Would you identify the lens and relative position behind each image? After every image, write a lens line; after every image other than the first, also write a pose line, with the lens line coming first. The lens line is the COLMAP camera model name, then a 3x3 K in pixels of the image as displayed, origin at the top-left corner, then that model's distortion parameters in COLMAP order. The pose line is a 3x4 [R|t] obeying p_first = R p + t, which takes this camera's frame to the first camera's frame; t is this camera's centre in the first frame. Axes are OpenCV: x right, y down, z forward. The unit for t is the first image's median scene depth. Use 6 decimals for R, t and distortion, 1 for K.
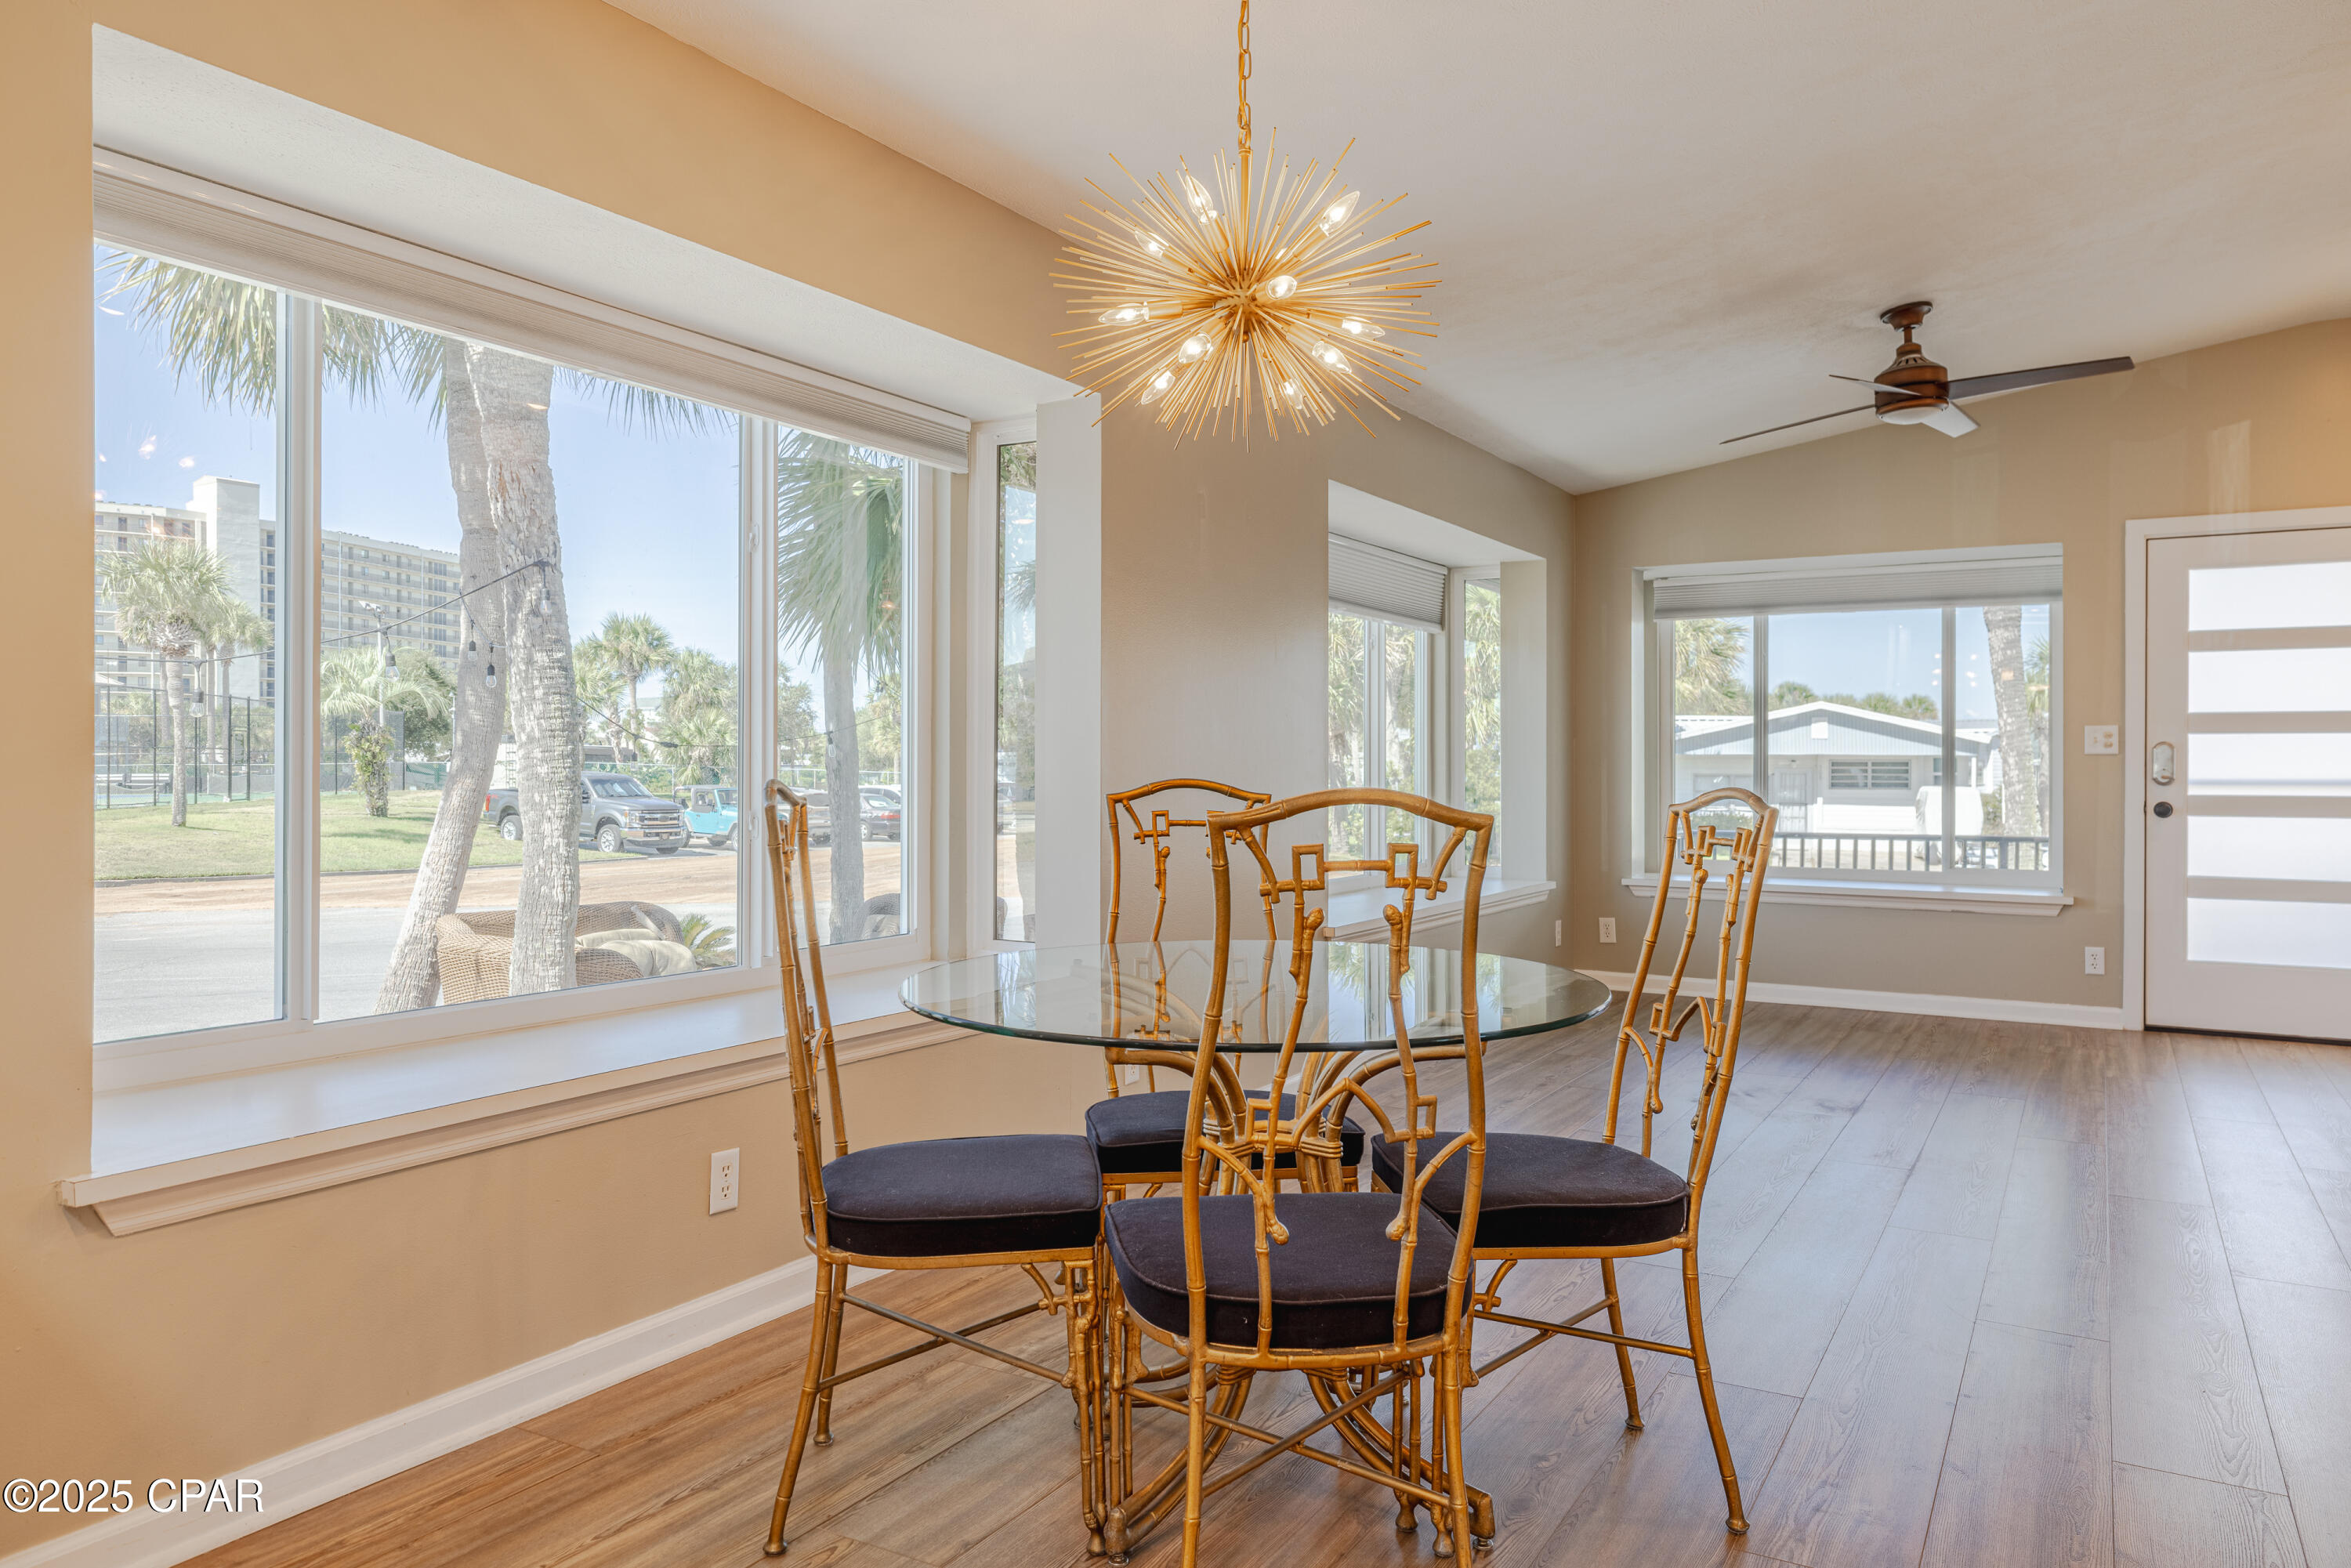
lens RADIAL K [[1604.7, 0, 1165.1], [0, 1604.7, 776.4], [0, 0, 1]] dist [0.000507, 0.000884]
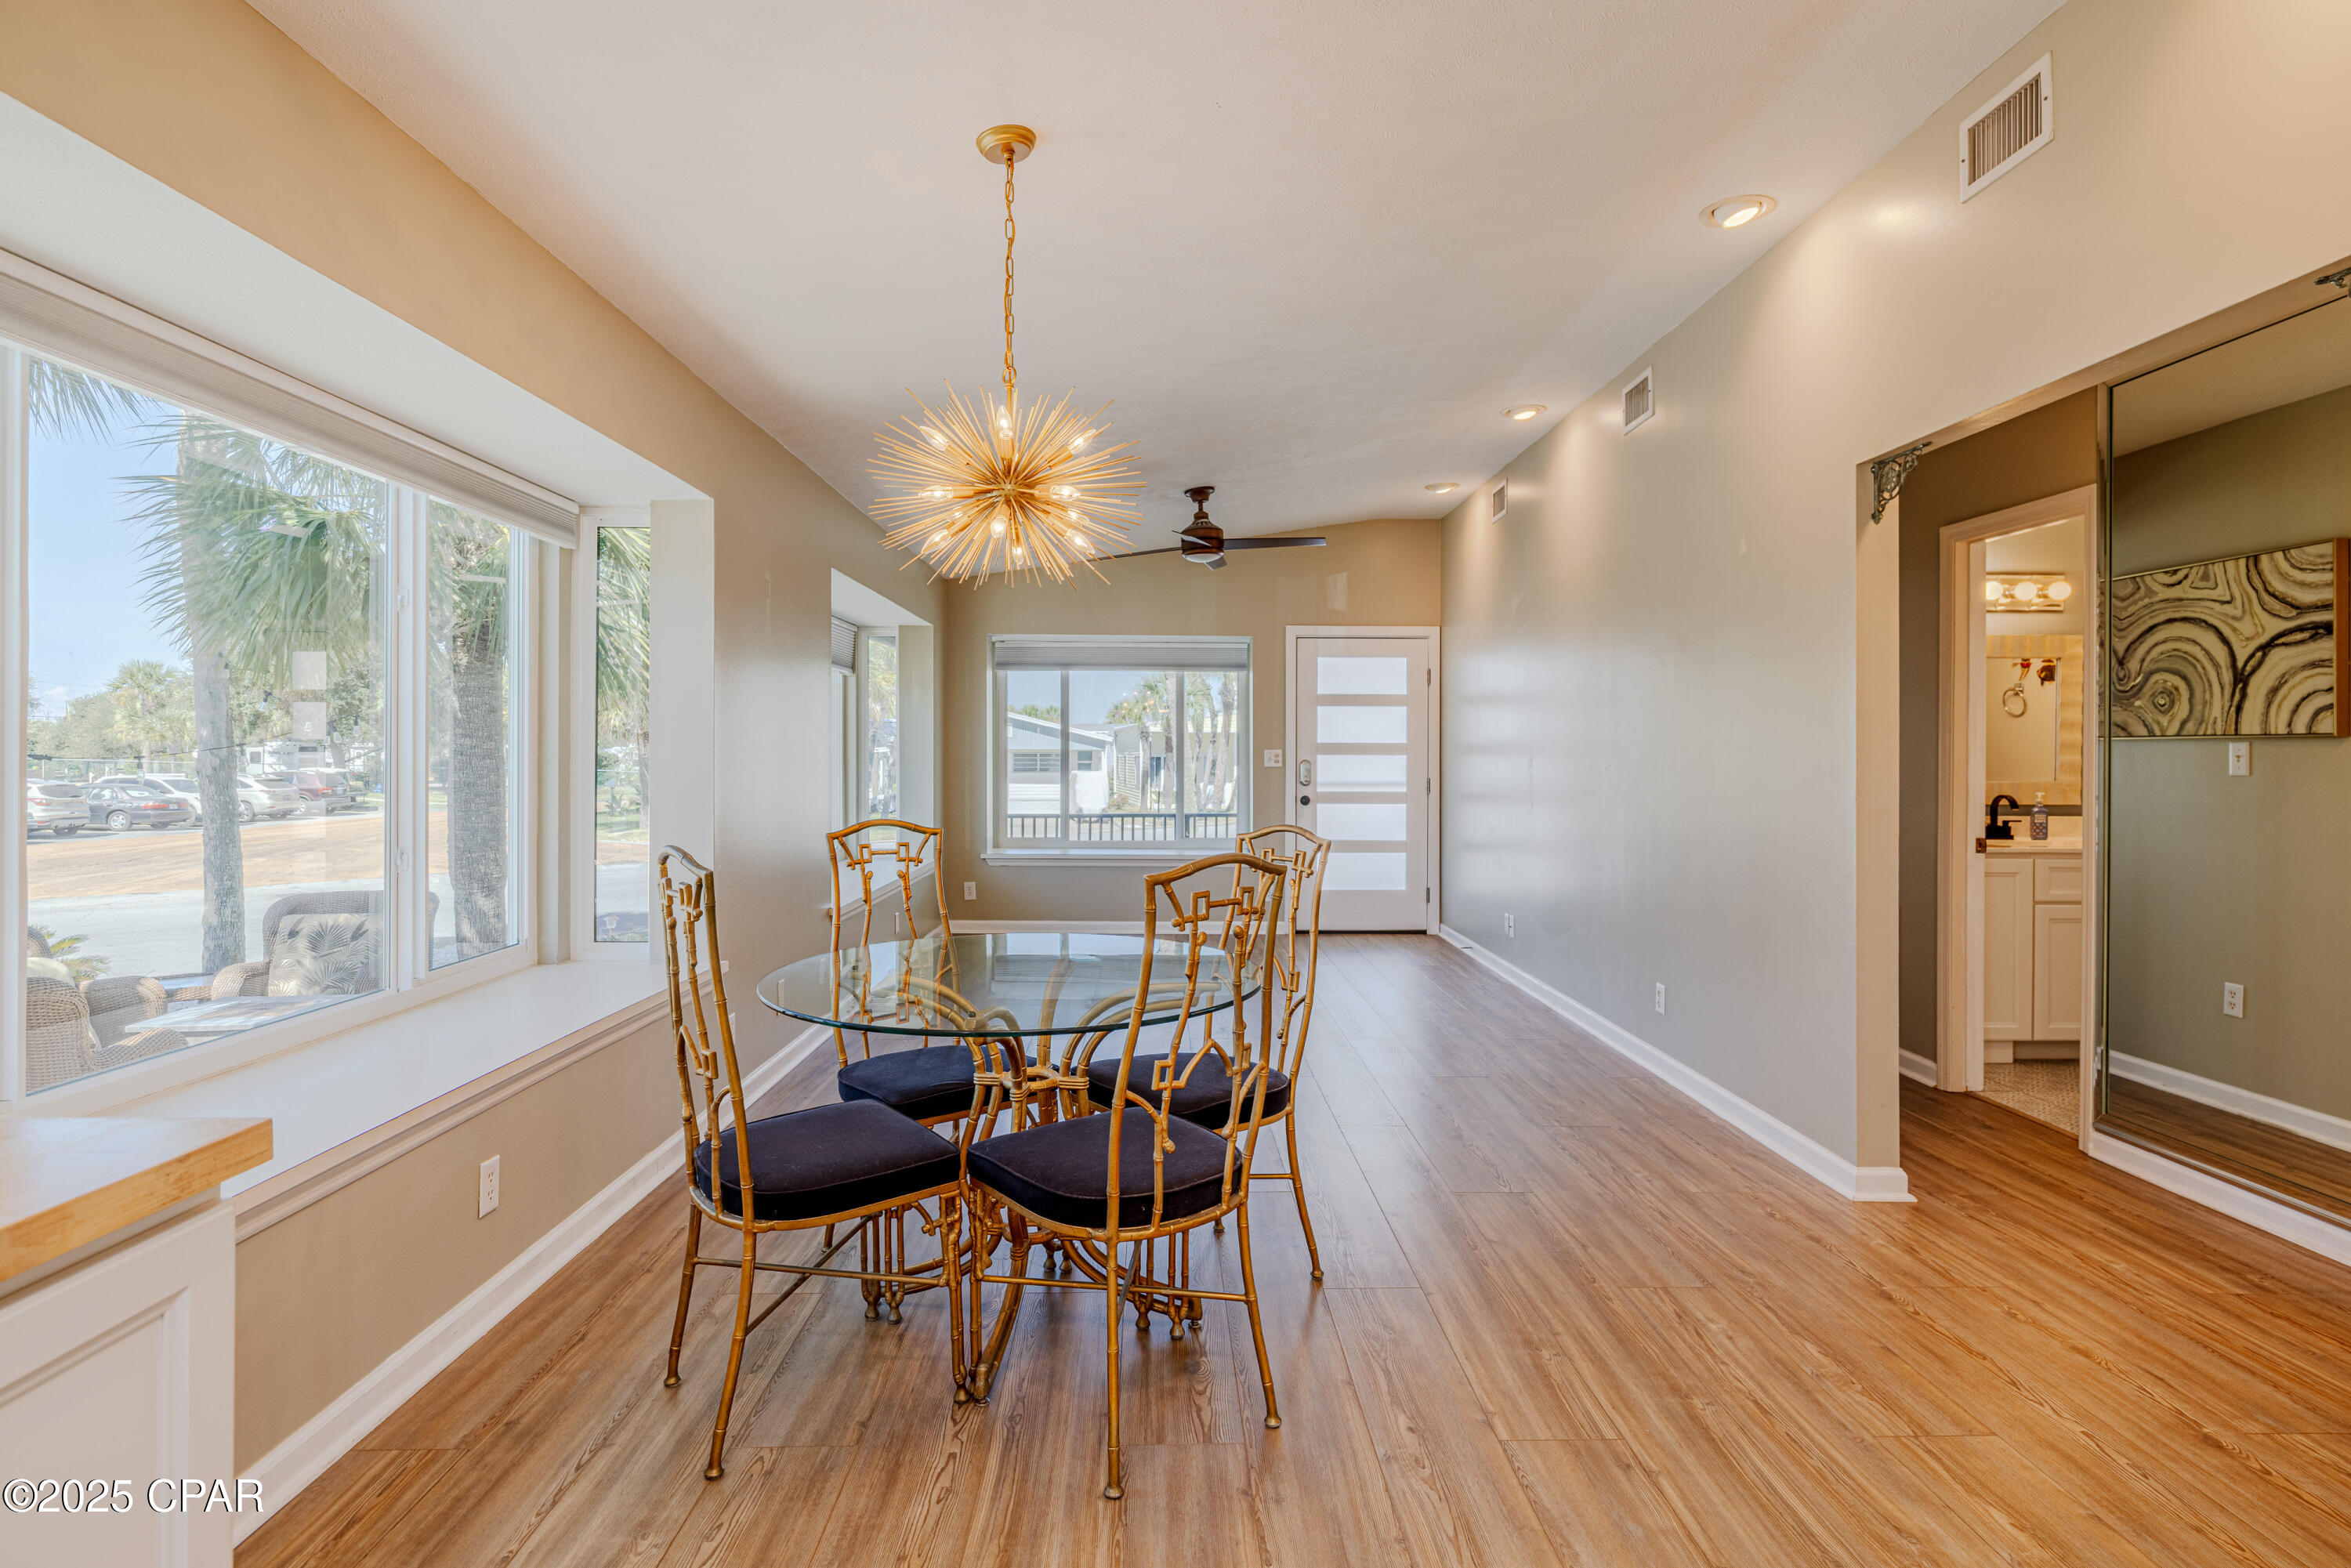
lens RADIAL K [[1203.1, 0, 1192.1], [0, 1203.1, 760.8], [0, 0, 1]] dist [0.001402, -0.001289]
pose [[0.845449, -0.002955, 0.534048, -0.296344], [0.002437, 0.999996, 0.001675, -0.047004], [-0.534051, -0.000114, 0.845453, 0.014632]]
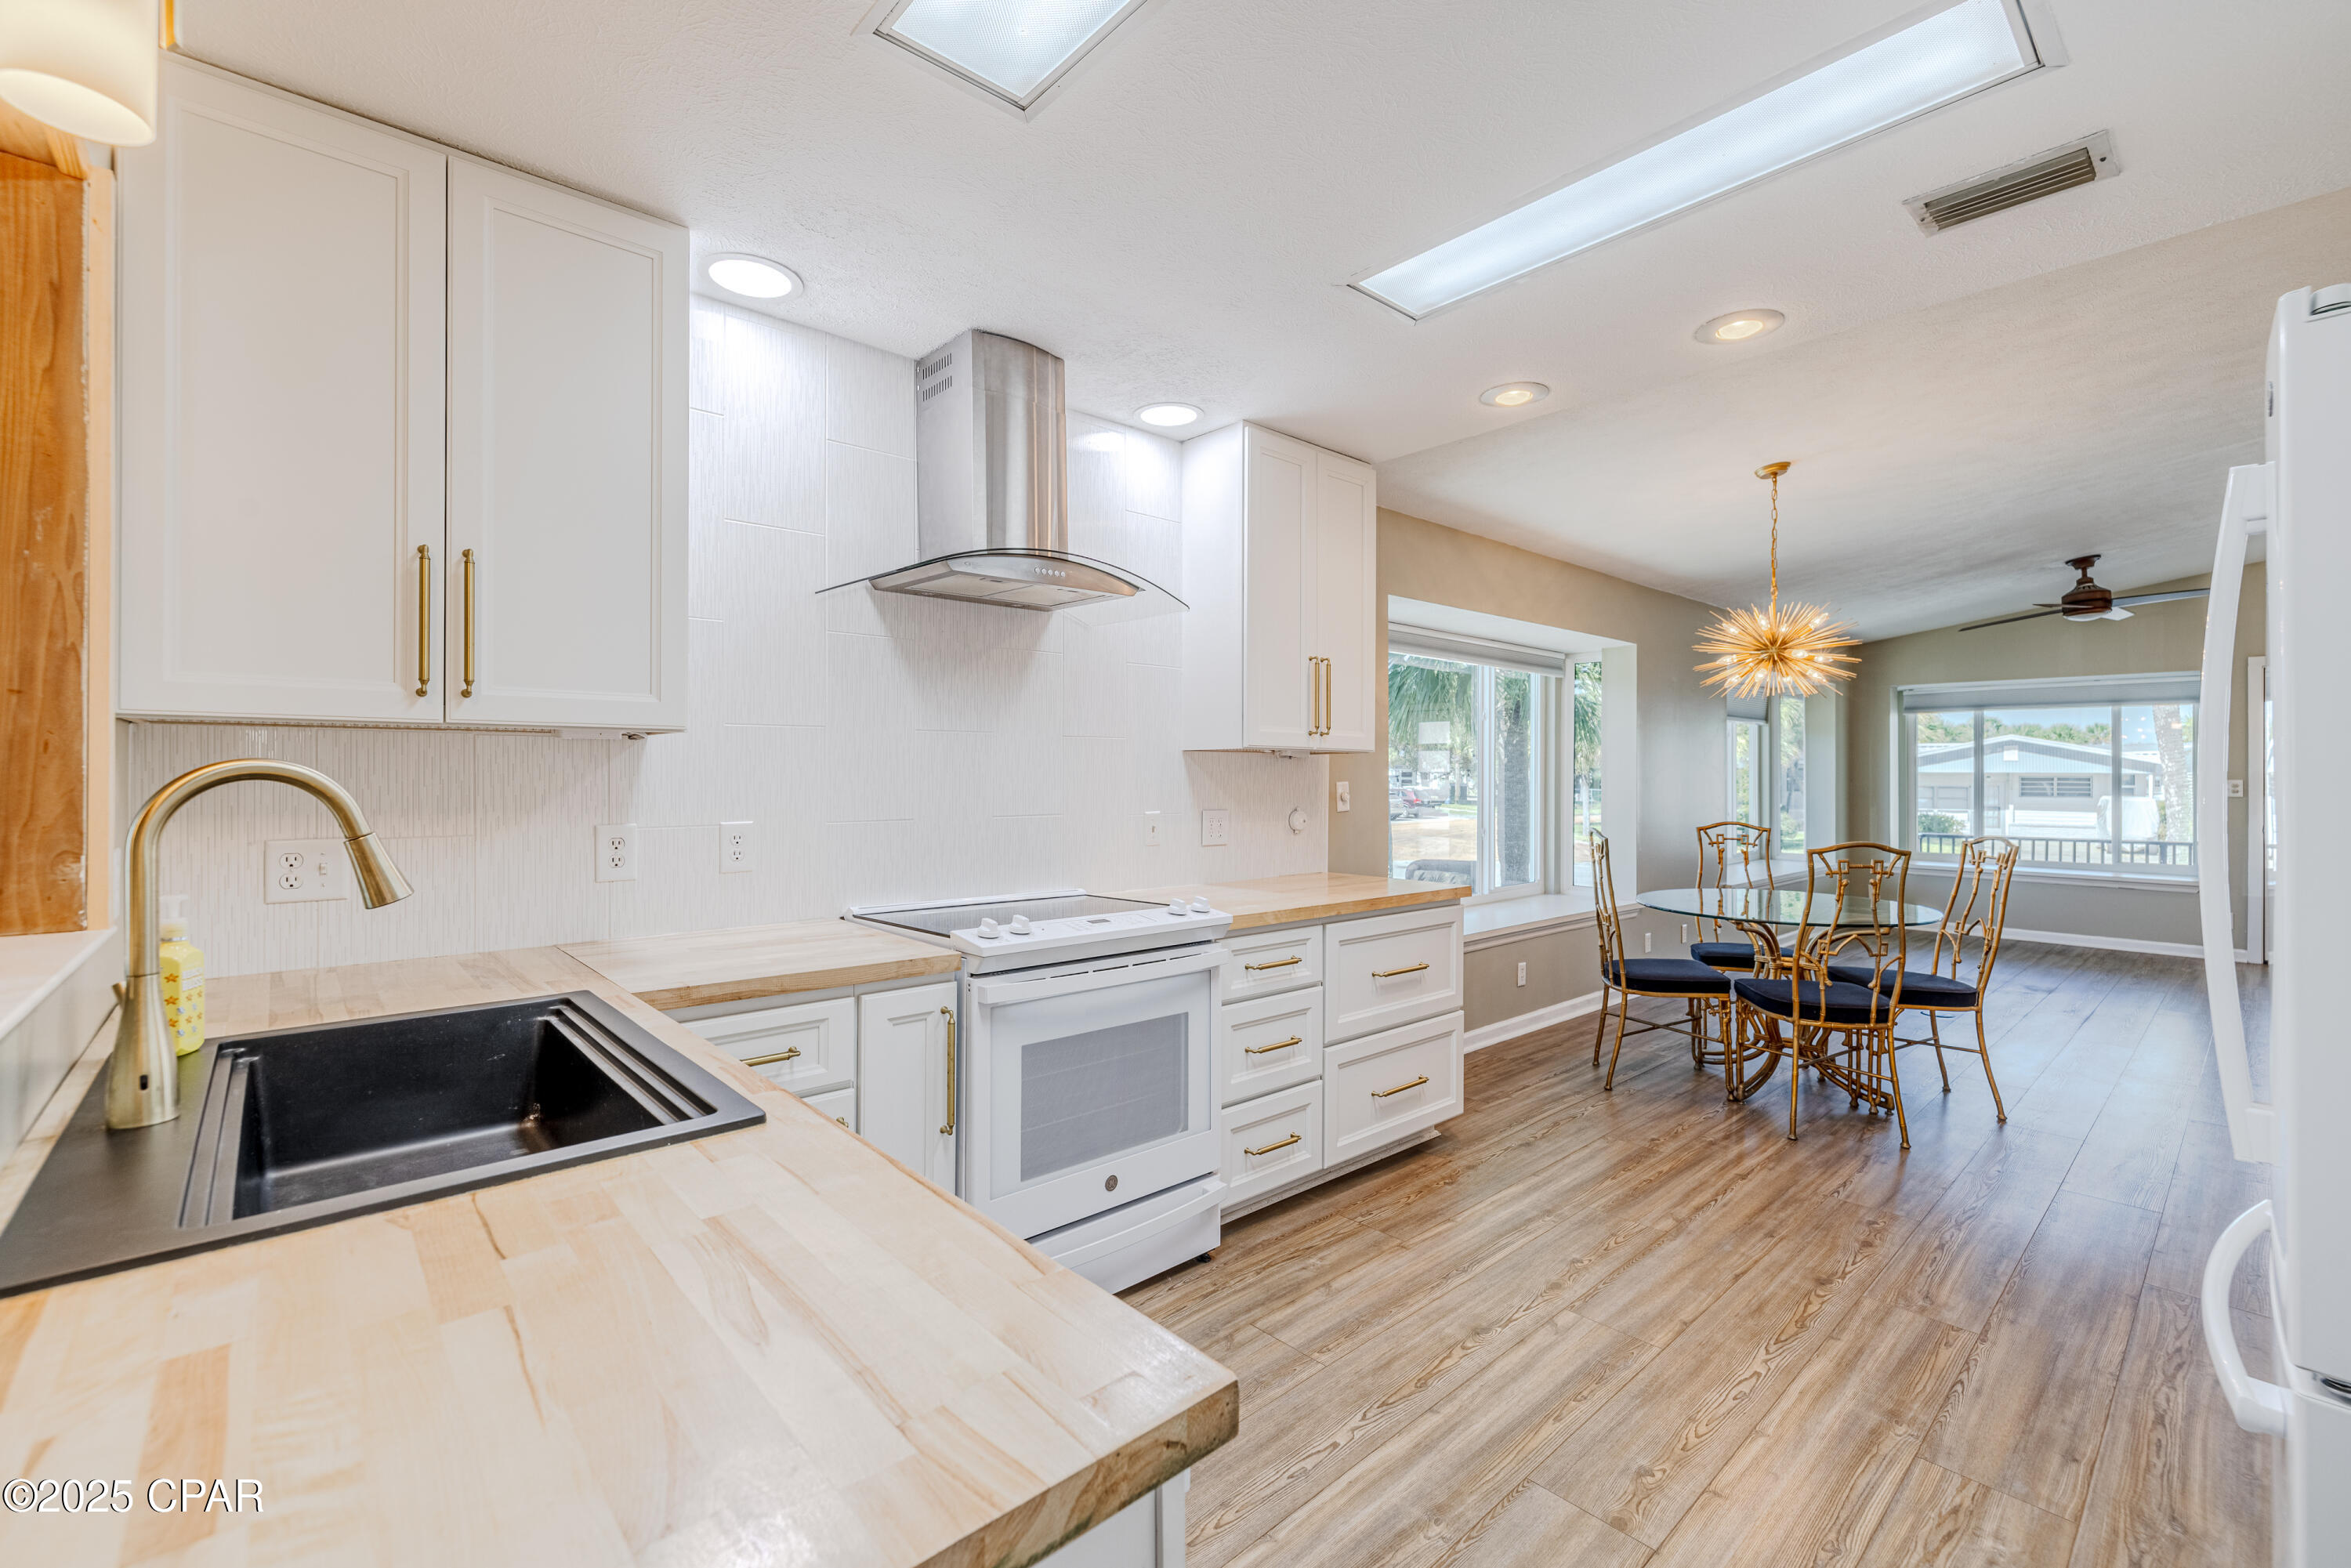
lens RADIAL K [[1003.7, 0, 1143.8], [0, 1003.7, 776.4], [0, 0, 1]] dist [0.000539, 0.000611]
pose [[0.948472, -0.001039, -0.316860, -0.327301], [-0.000431, 0.999989, -0.004569, -0.061905], [0.316862, 0.004470, 0.948461, -0.726577]]
